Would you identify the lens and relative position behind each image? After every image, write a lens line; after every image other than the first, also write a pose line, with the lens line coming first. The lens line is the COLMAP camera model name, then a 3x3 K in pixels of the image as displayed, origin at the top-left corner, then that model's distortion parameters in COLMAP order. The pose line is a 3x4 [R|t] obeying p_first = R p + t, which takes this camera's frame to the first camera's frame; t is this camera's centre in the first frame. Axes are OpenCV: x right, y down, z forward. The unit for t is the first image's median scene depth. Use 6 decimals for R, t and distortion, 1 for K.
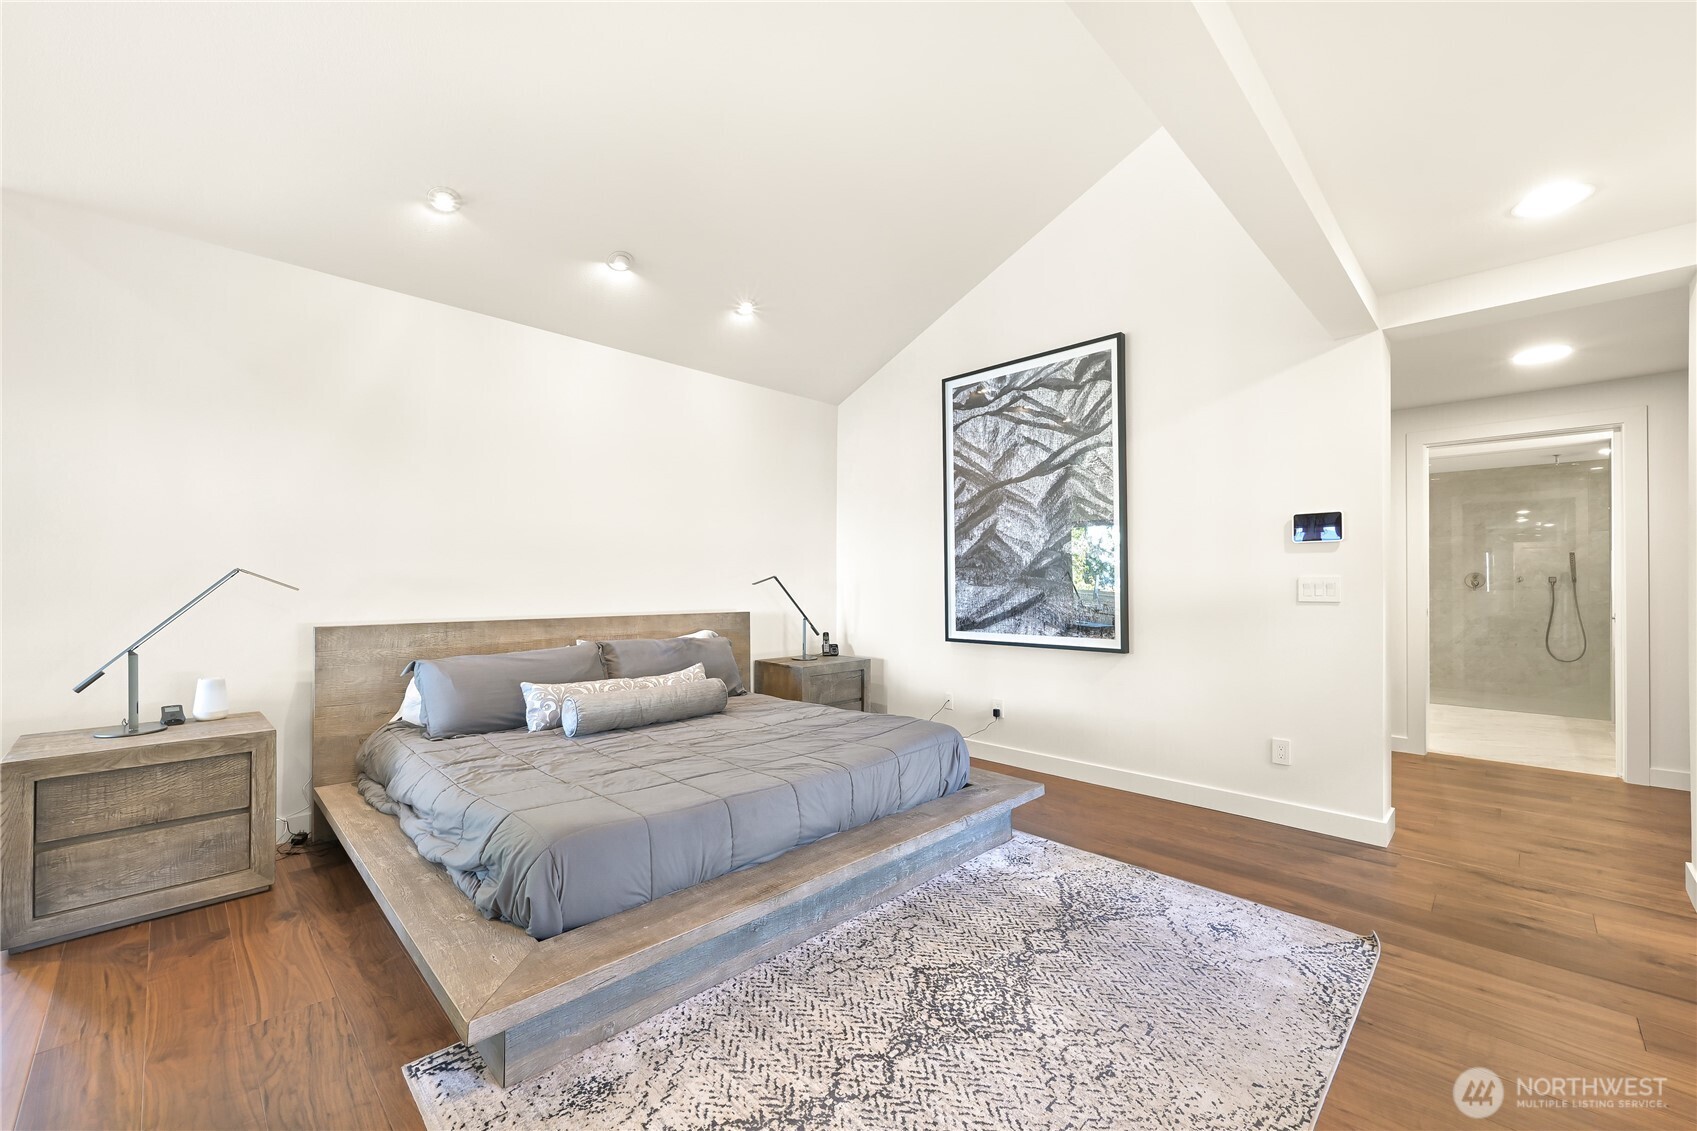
lens RADIAL K [[680.7, 0, 847.0], [0, 680.7, 585.5], [0, 0, 1]] dist [-0.000247, 0.000087]
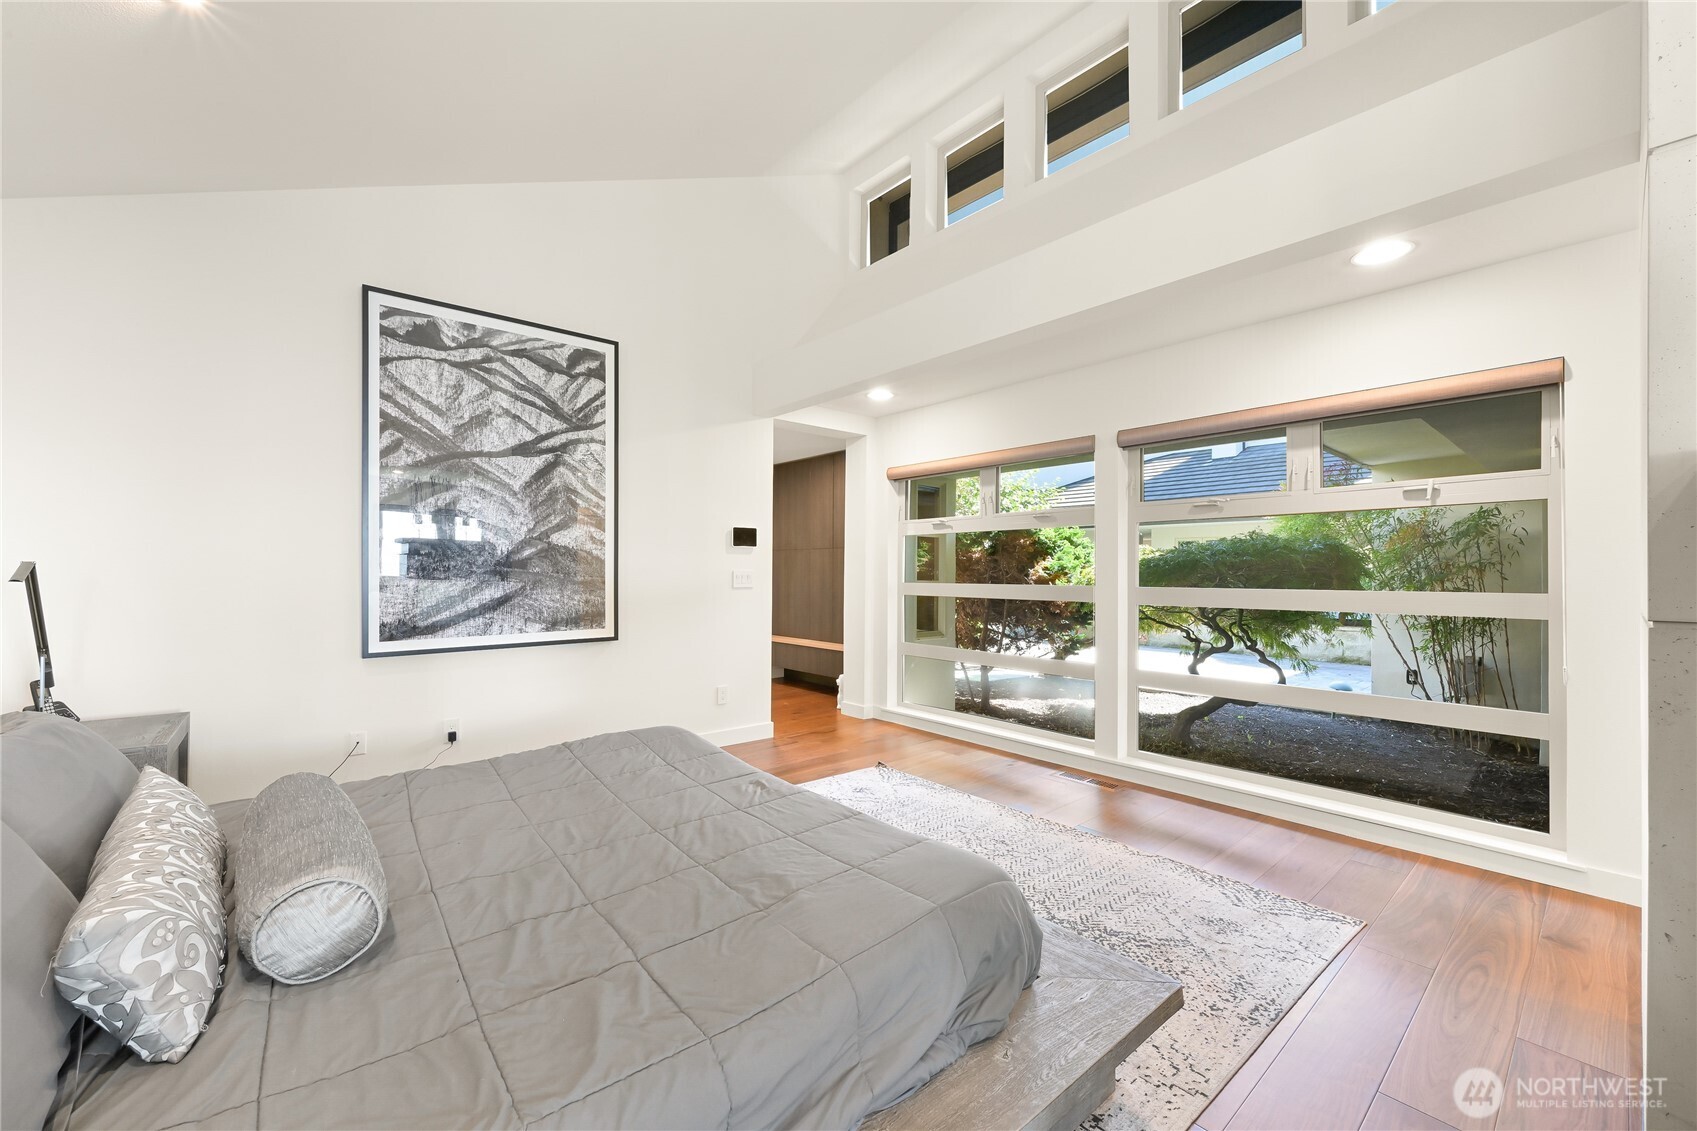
lens RADIAL K [[669.4, 0, 855.4], [0, 669.4, 582.0], [0, 0, 1]] dist [0.000232, -0.000064]
pose [[0.076595, -0.011825, 0.996992, -0.563511], [0.004478, 0.999924, 0.011516, -0.003103], [-0.997052, 0.003582, 0.076642, 0.490017]]
